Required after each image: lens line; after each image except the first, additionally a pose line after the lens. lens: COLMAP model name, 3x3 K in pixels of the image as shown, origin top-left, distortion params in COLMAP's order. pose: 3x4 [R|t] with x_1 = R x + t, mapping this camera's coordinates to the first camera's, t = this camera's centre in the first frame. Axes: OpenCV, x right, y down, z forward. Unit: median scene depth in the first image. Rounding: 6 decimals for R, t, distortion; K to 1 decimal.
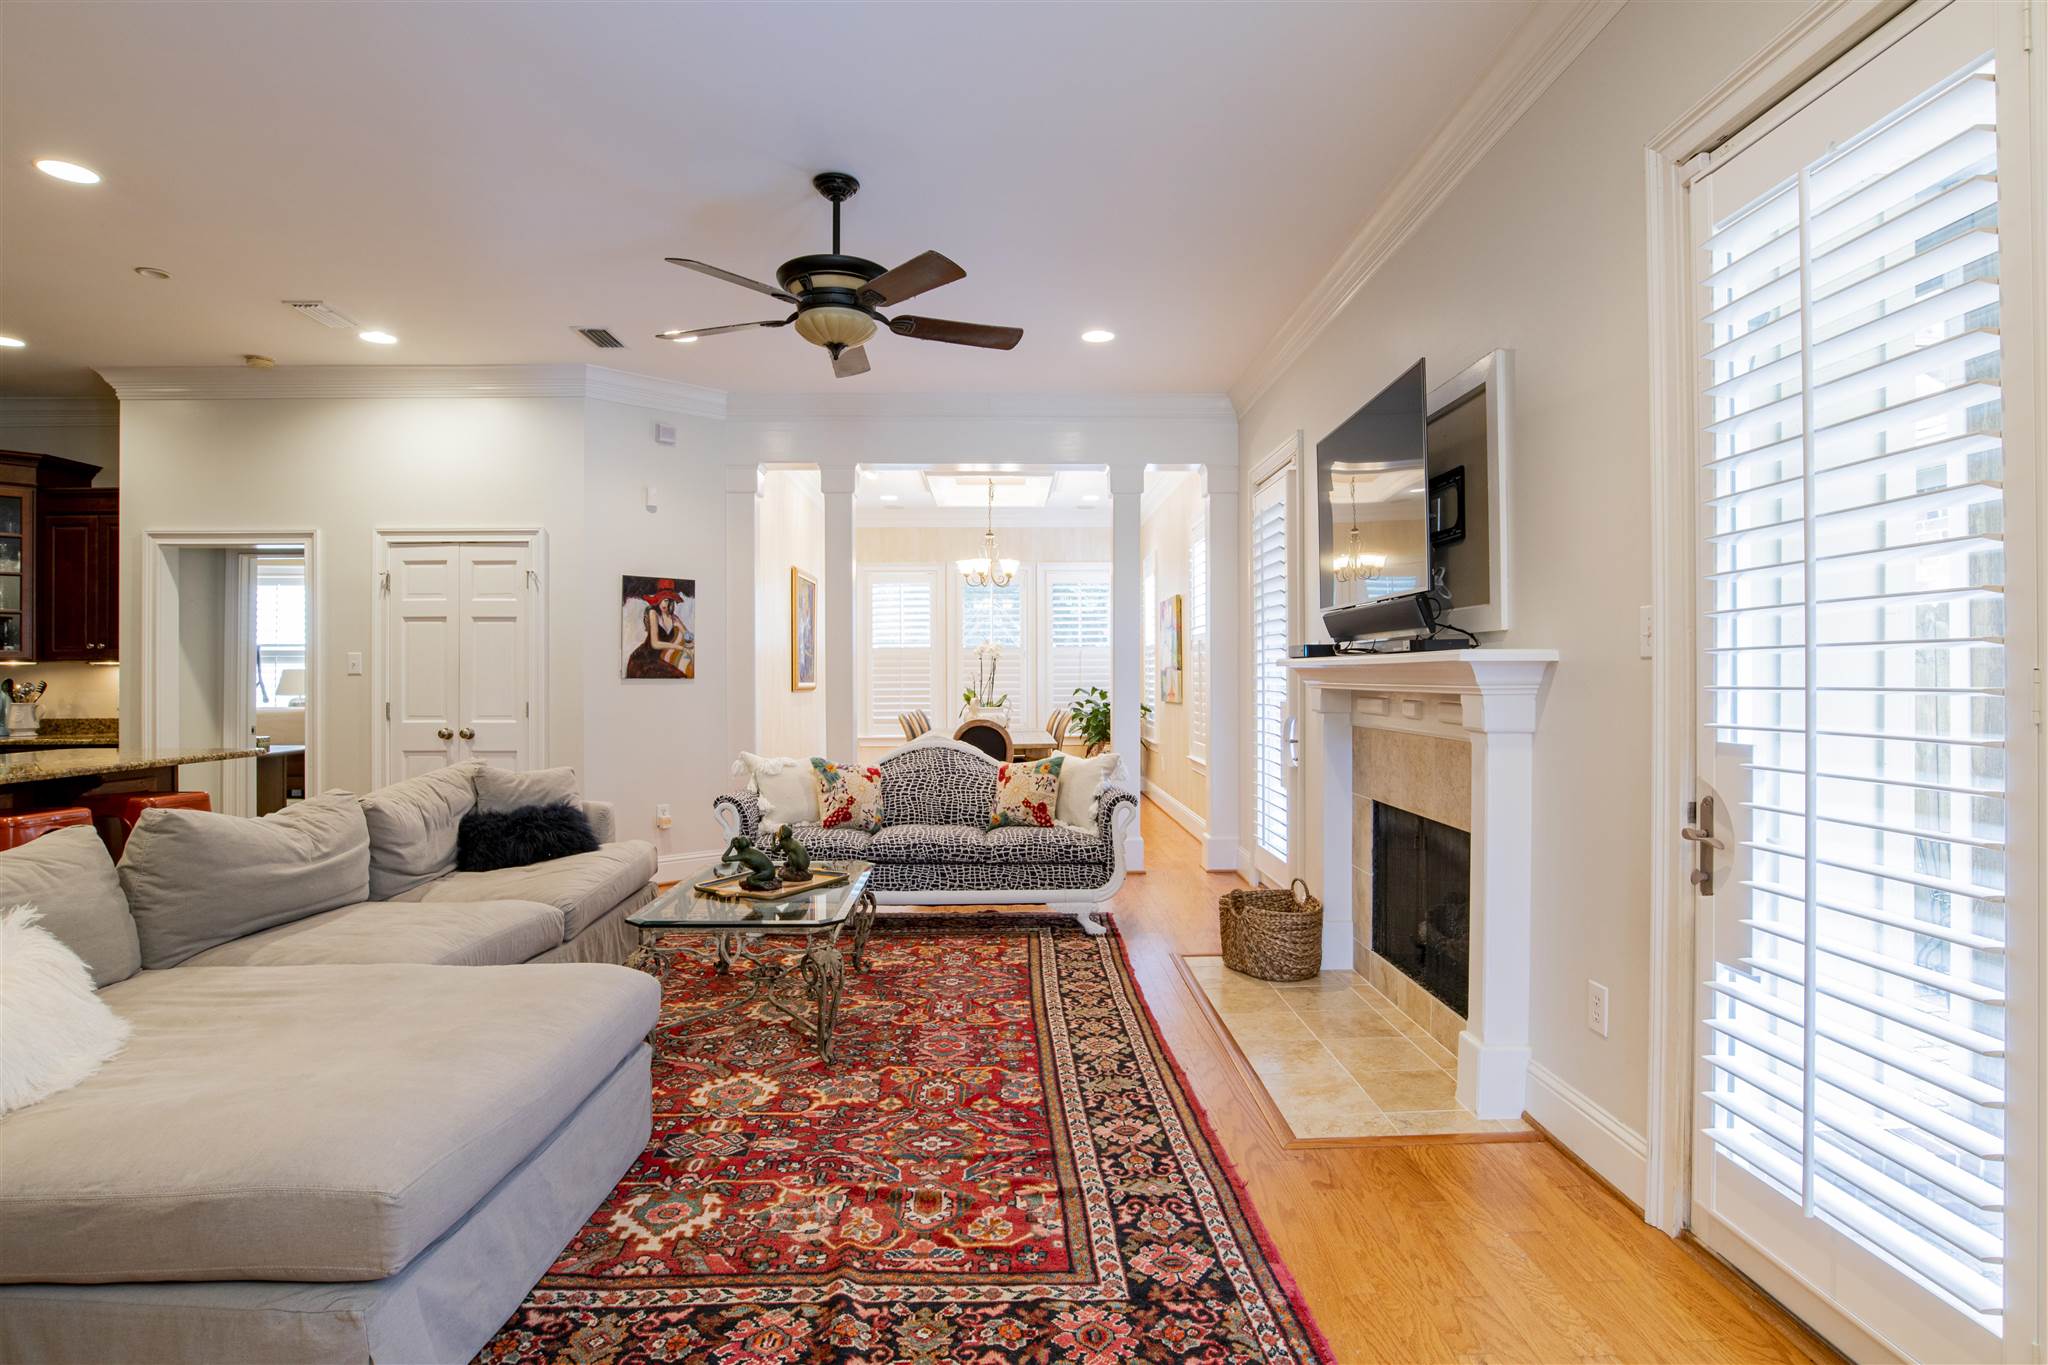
lens RADIAL K [[1050.2, 0, 1018.1], [0, 1050.2, 678.7], [0, 0, 1]] dist [-0.040240, 0.002341]
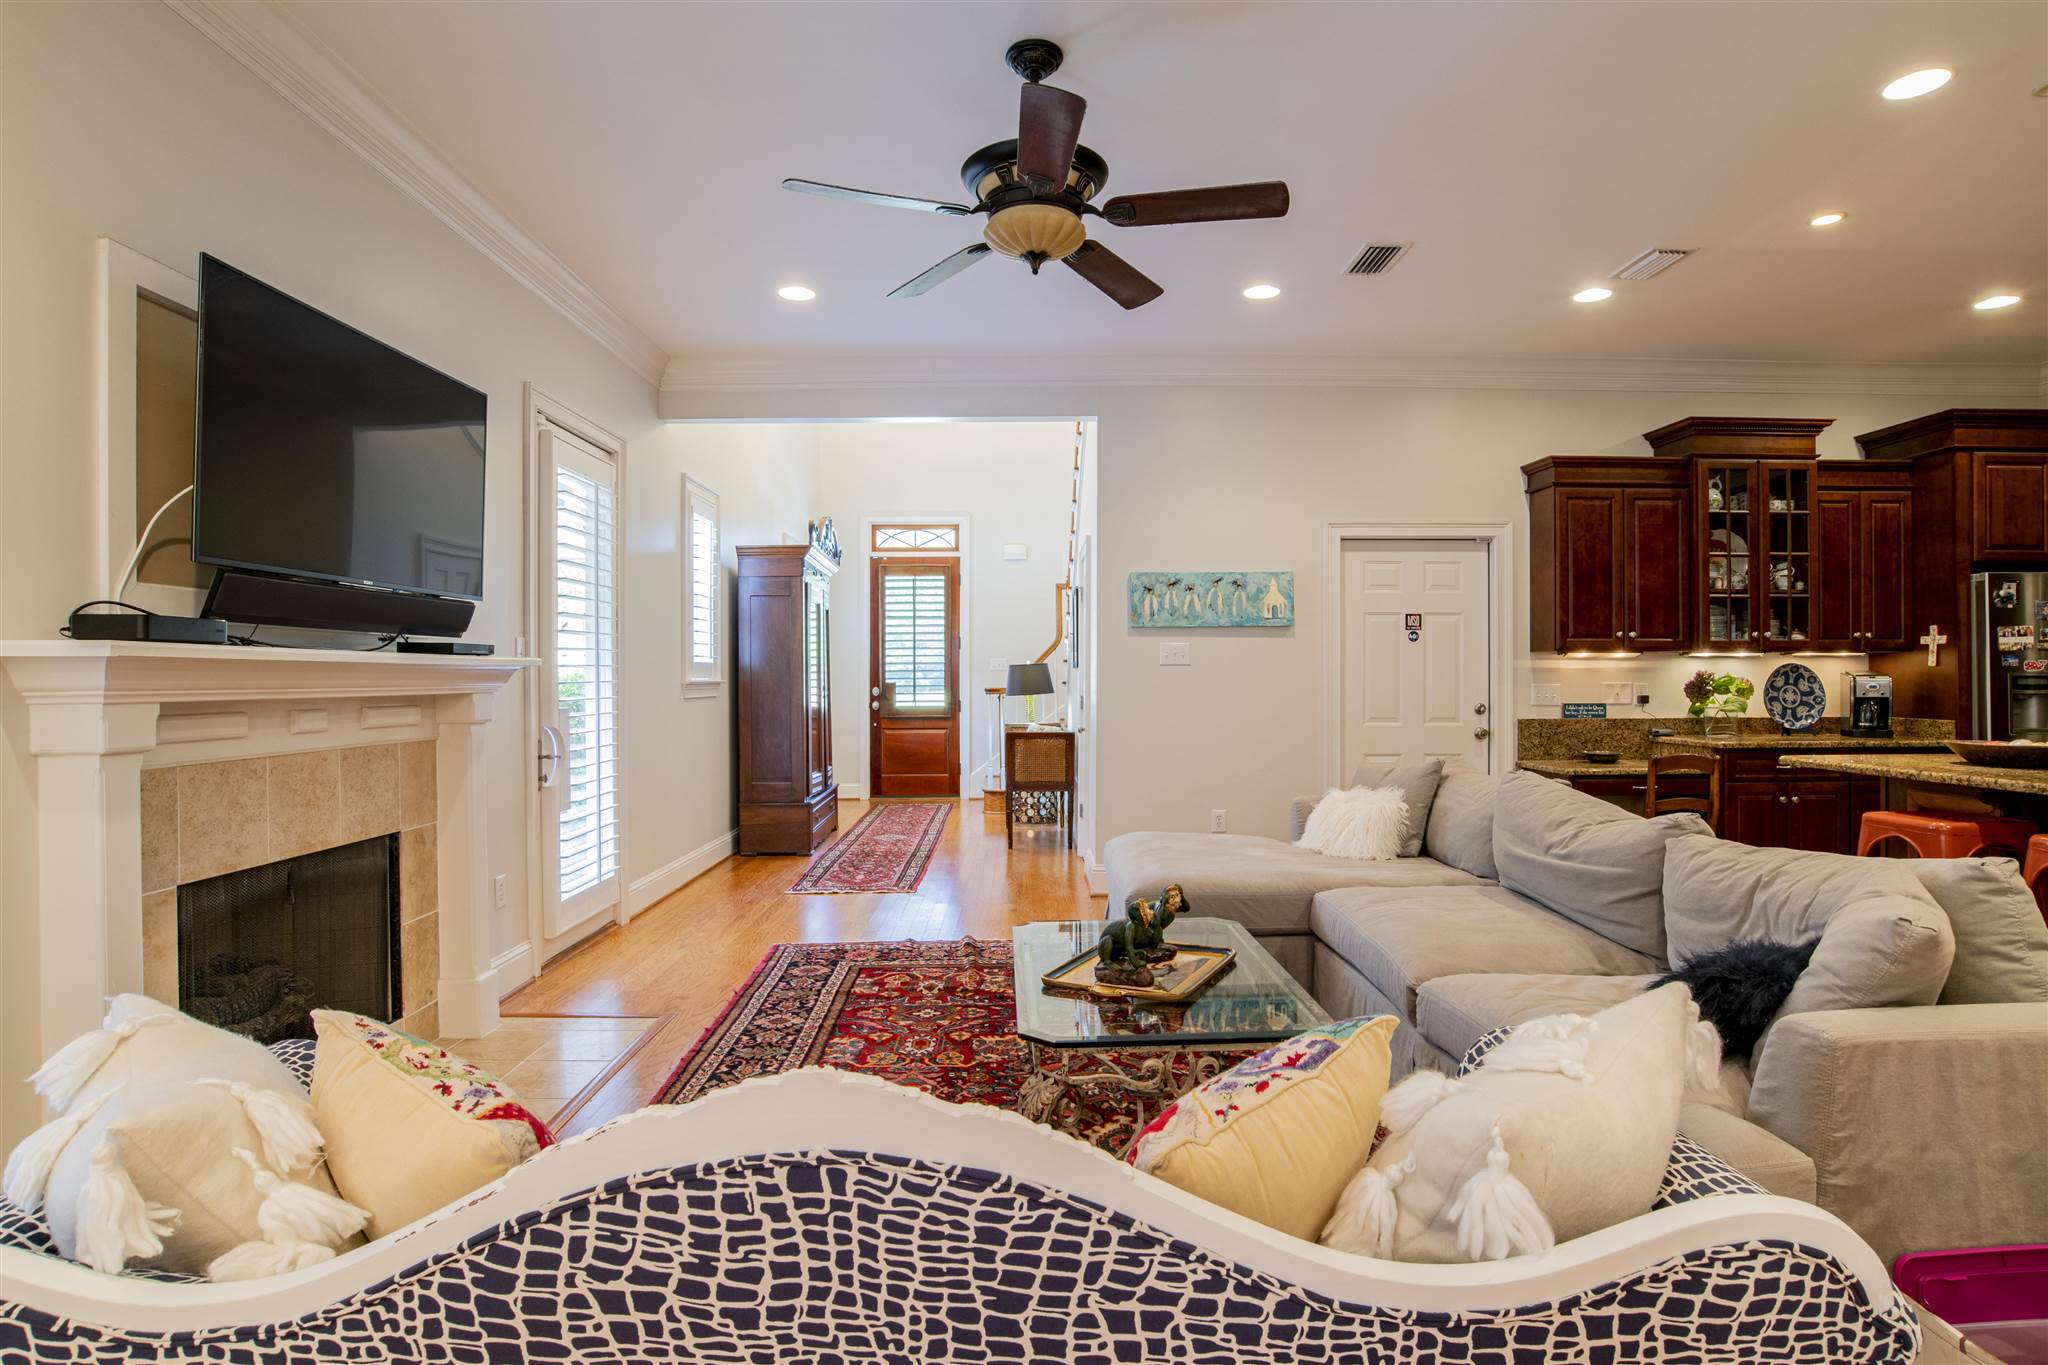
lens RADIAL K [[1050.2, 0, 1029.6], [0, 1050.2, 687.8], [0, 0, 1]] dist [-0.040240, 0.002341]
pose [[-0.999967, 0.006985, 0.004184, -0.208066], [0.007040, 0.999886, 0.013383, -0.002038], [-0.004090, 0.013412, -0.999902, 2.177743]]
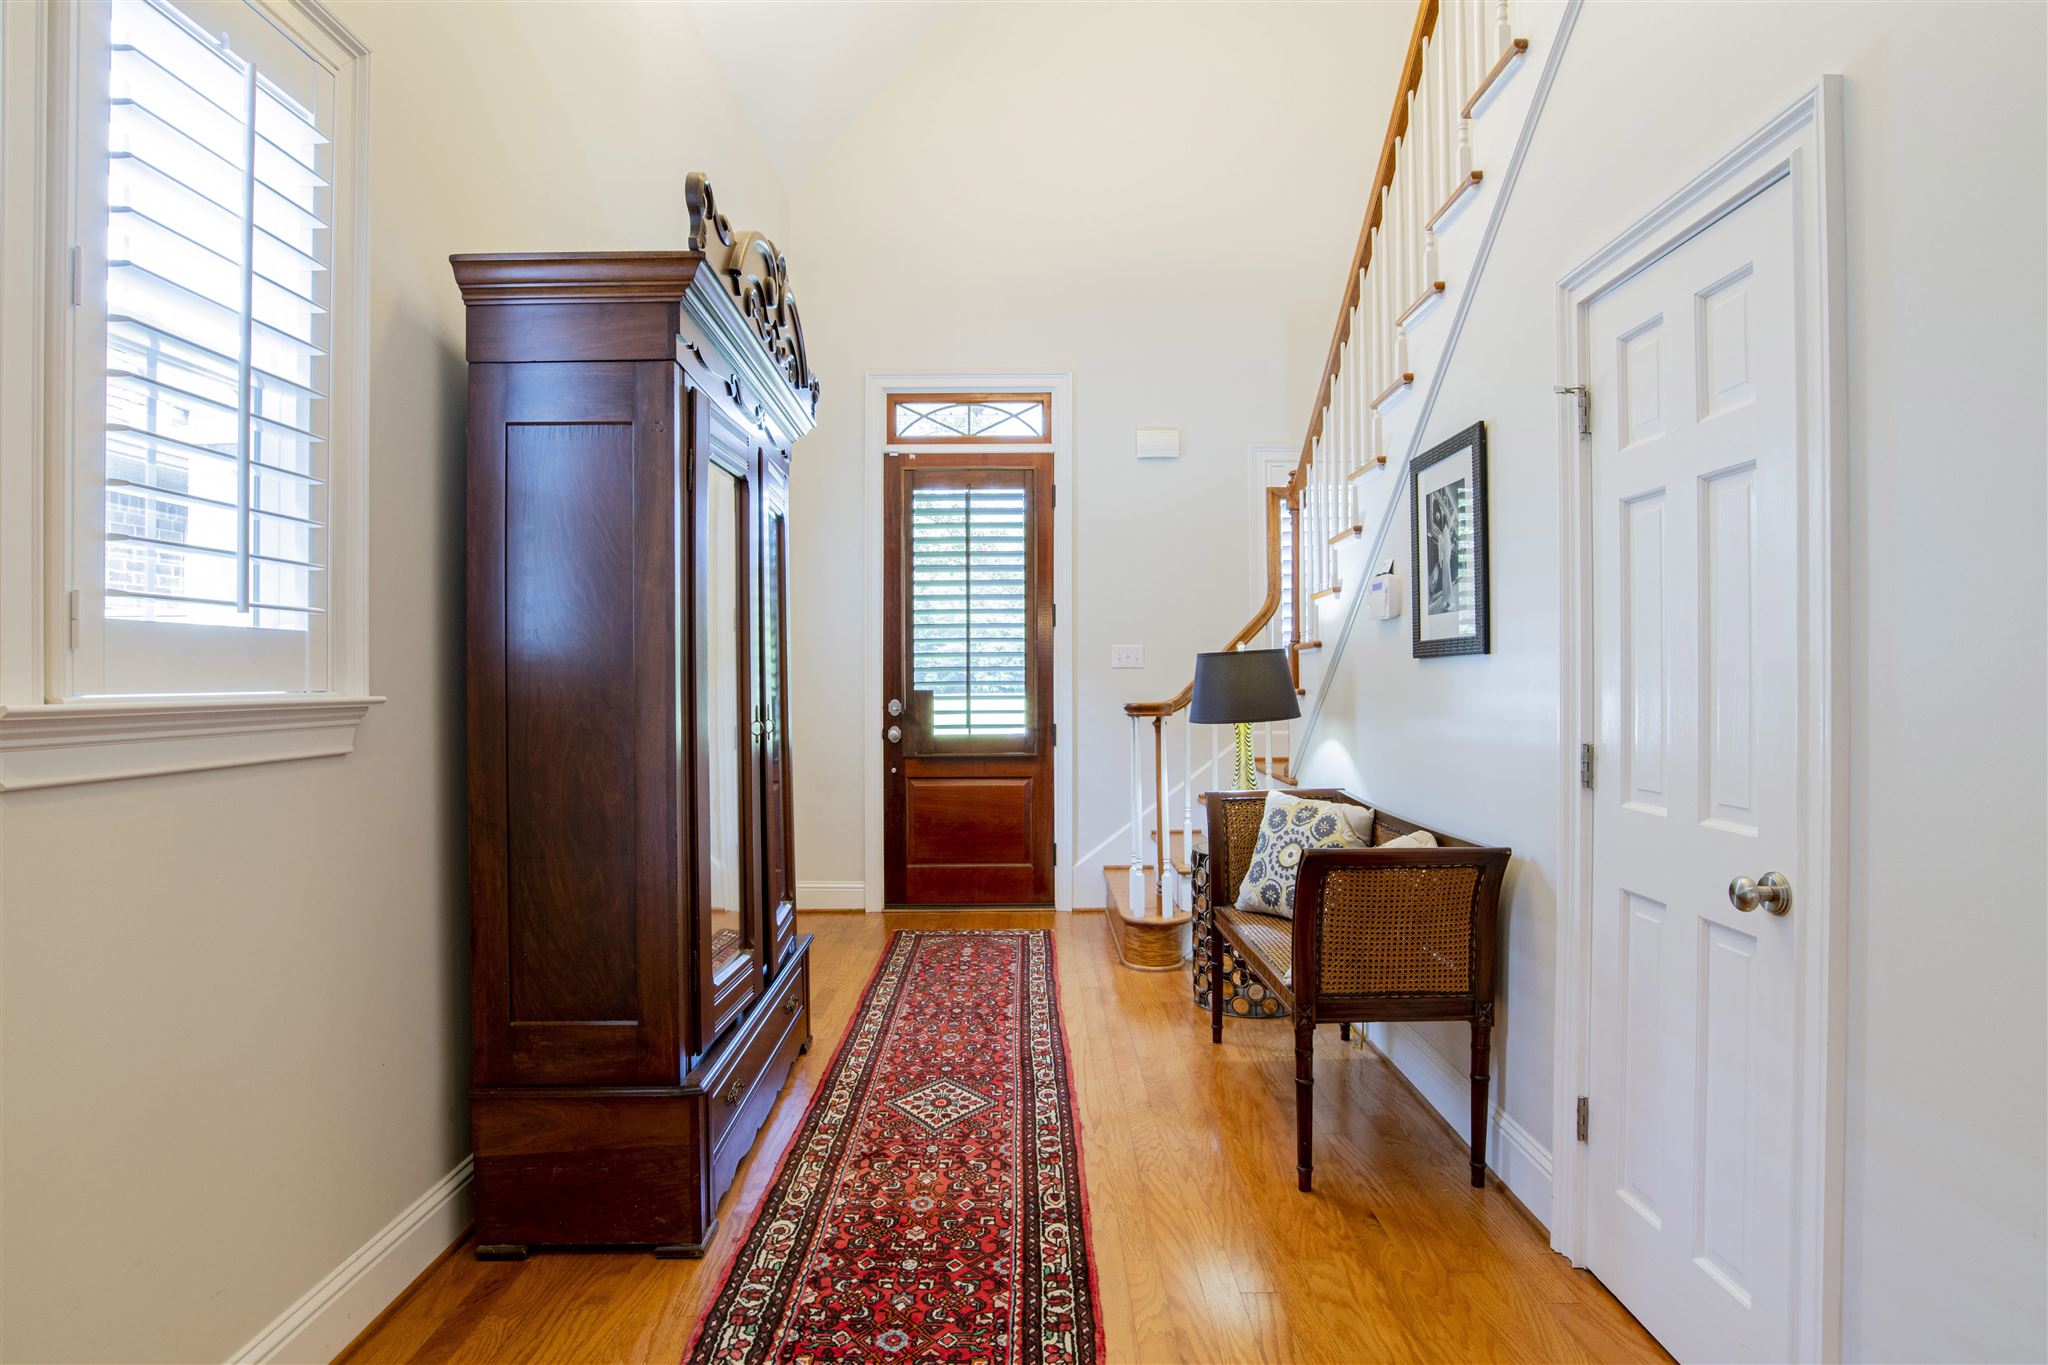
lens RADIAL K [[1050.2, 0, 1028.5], [0, 1050.2, 692.2], [0, 0, 1]] dist [-0.040240, 0.002341]
pose [[-0.999841, 0.007509, 0.016163, 0.059086], [0.007767, 0.999843, 0.015946, -0.001496], [-0.016041, 0.016069, -0.999742, 0.498650]]
